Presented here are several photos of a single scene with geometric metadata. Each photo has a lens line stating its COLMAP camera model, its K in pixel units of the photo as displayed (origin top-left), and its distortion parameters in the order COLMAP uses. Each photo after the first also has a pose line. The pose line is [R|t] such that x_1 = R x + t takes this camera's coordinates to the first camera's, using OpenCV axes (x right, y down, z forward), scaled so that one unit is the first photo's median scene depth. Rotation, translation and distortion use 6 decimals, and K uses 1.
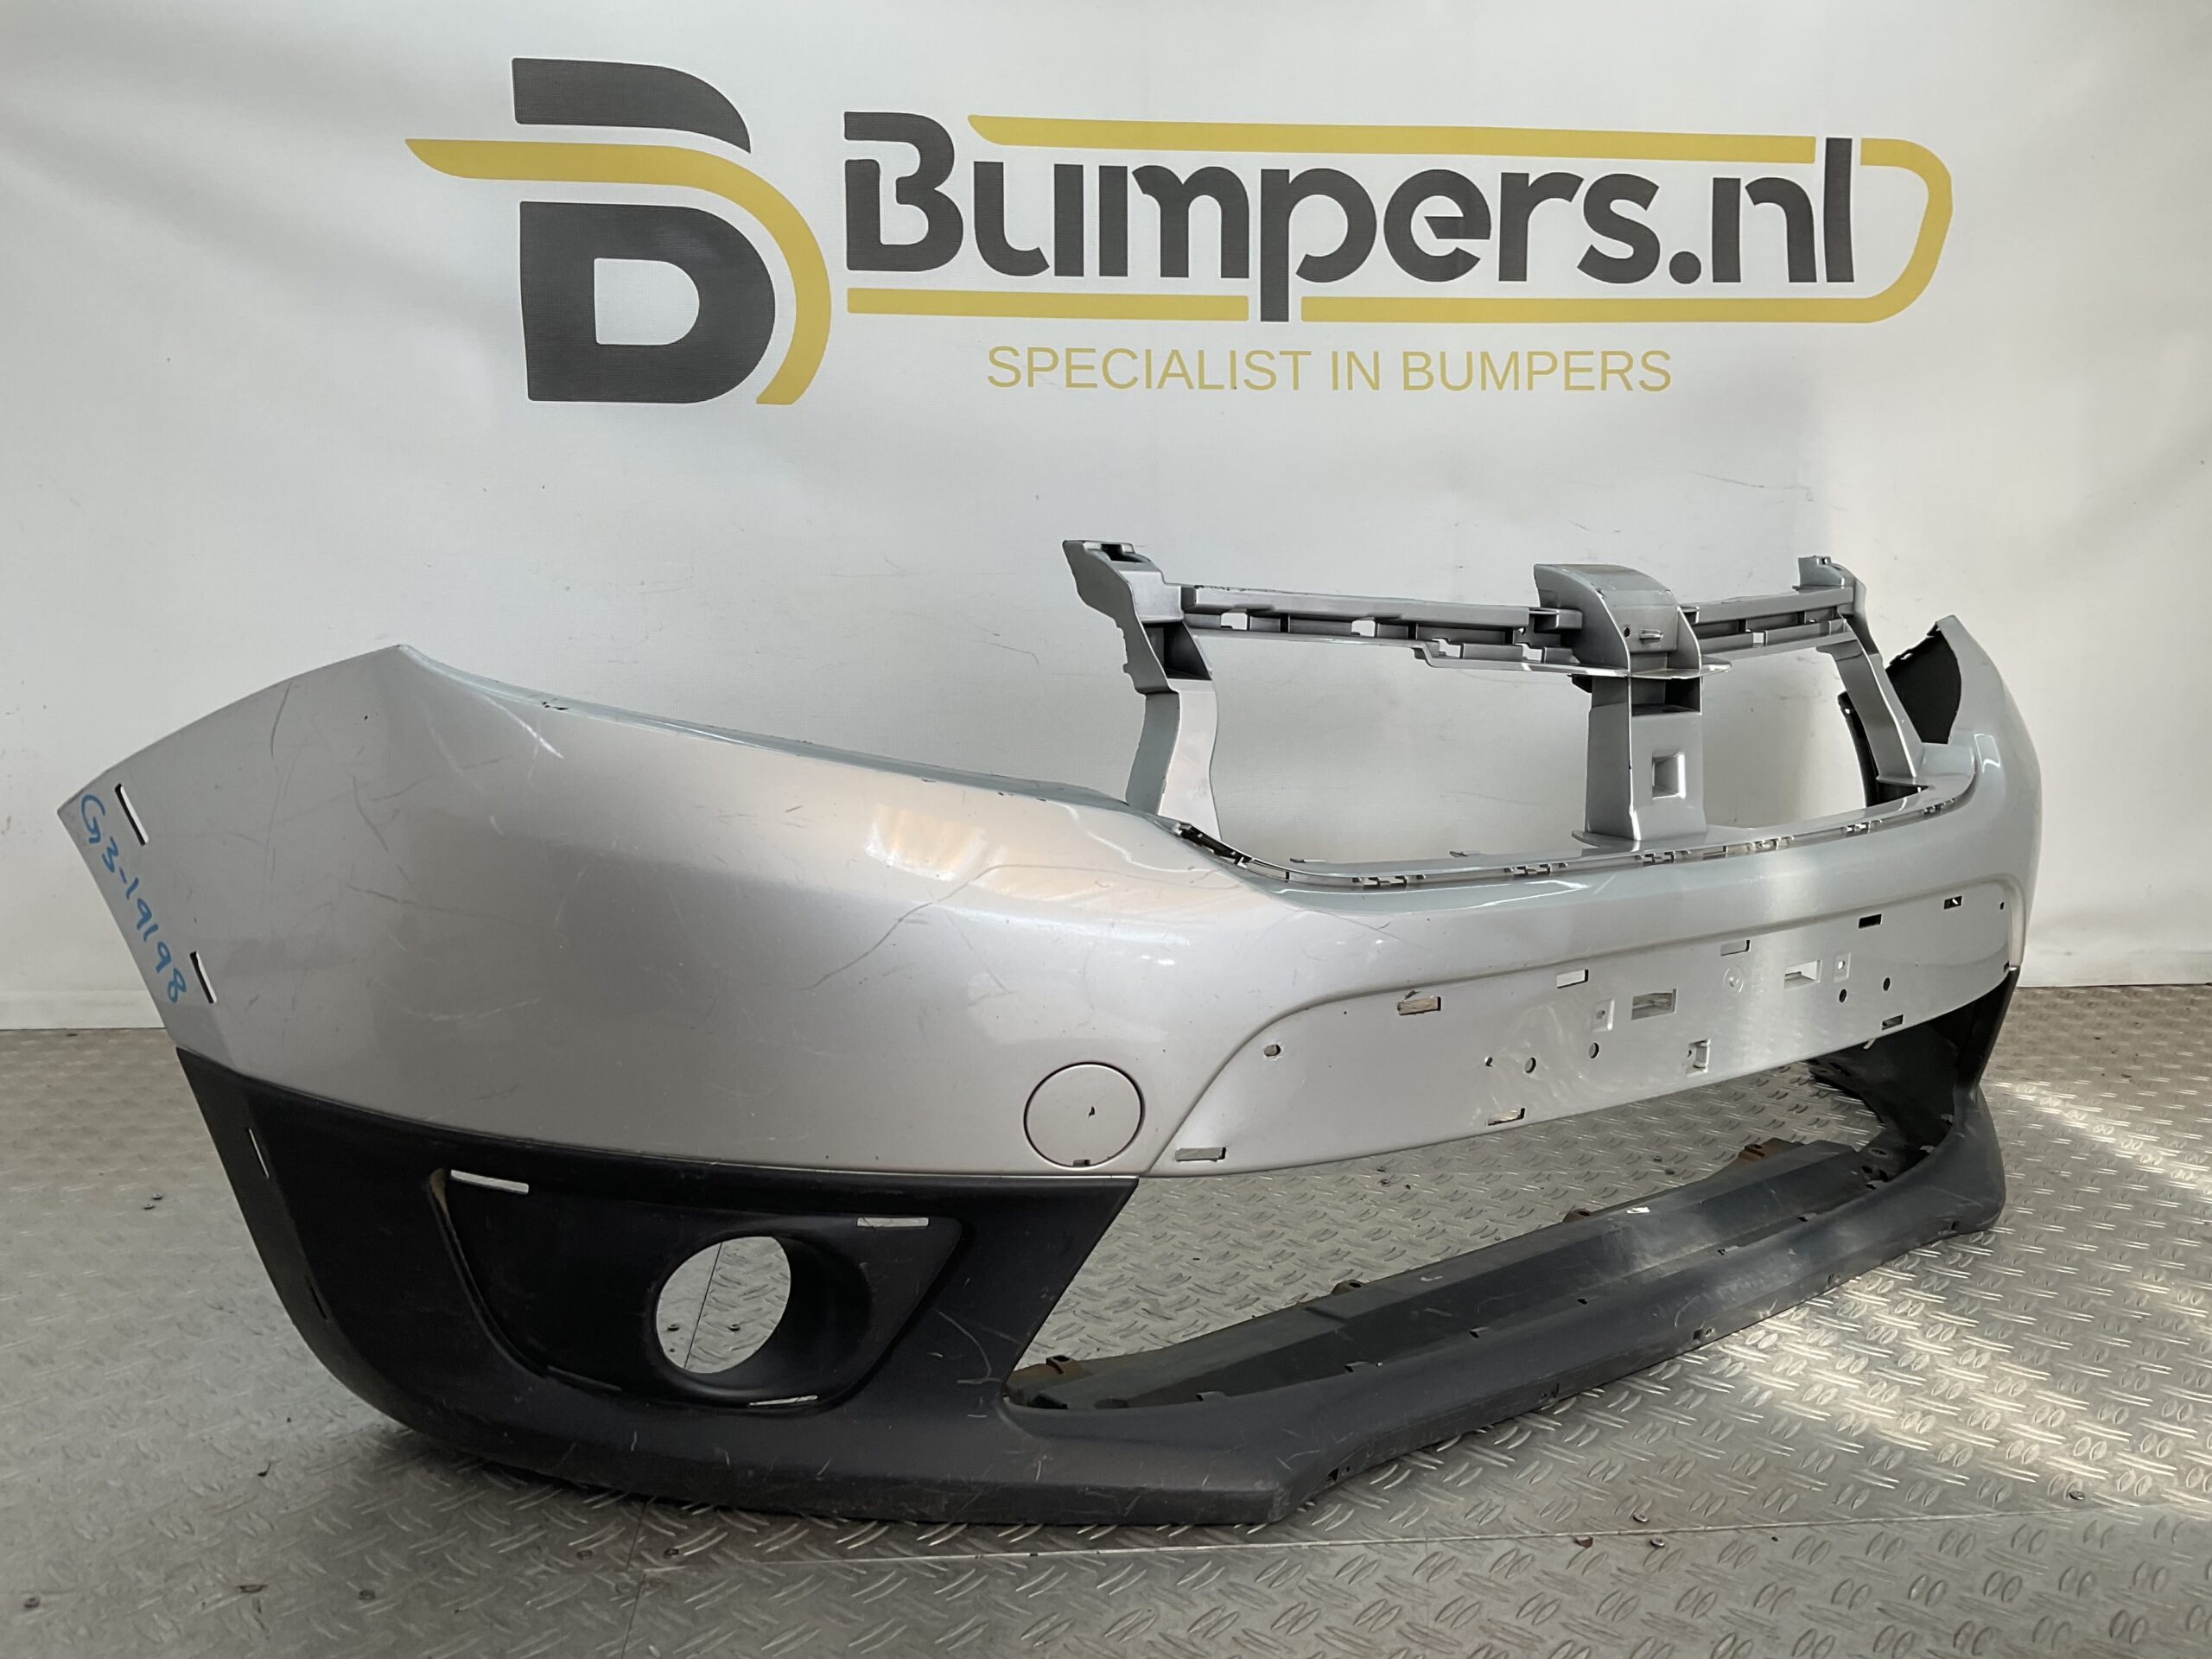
lens RADIAL K [[1819.1, 0, 1095.1], [0, 1819.1, 819.3], [0, 0, 1]] dist [0.128111, -0.270047]
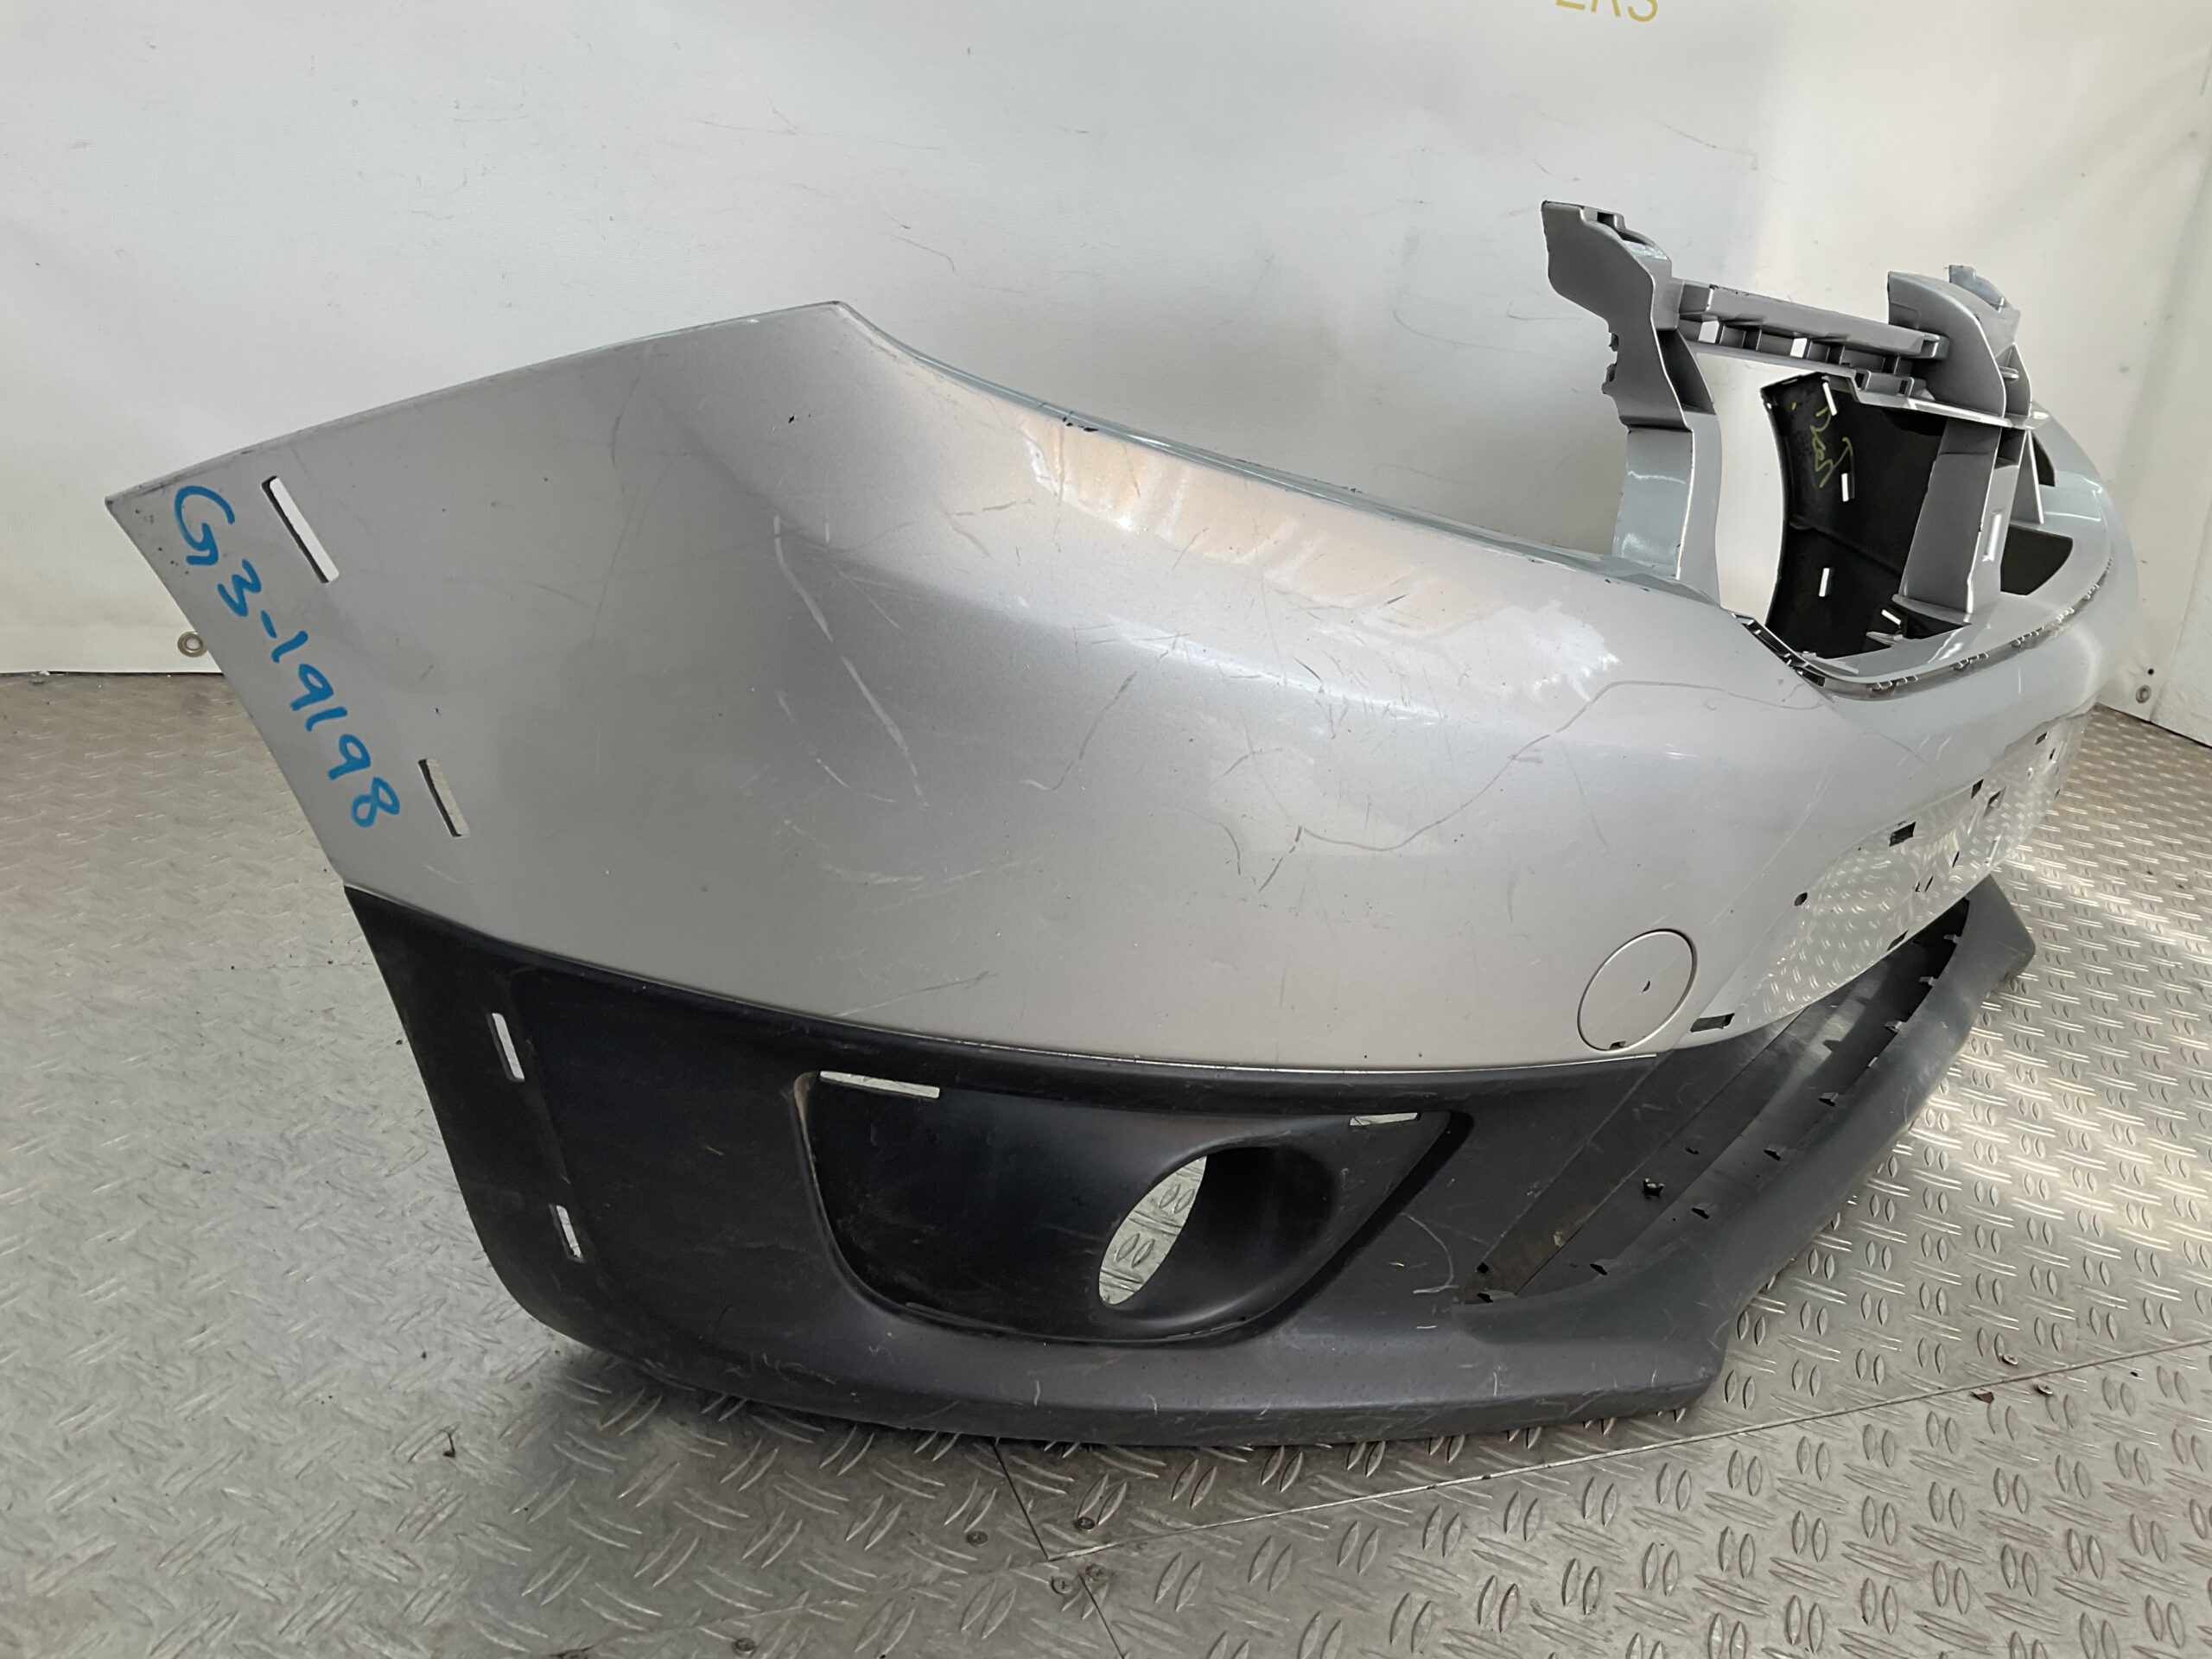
lens RADIAL K [[1819.1, 0, 1095.1], [0, 1819.1, 819.3], [0, 0, 1]] dist [0.128111, -0.270047]
pose [[0.950711, 0.008403, 0.309965, -0.452931], [-0.079727, 0.972649, 0.218169, -0.062374], [-0.299654, -0.232128, 0.925378, 0.330980]]
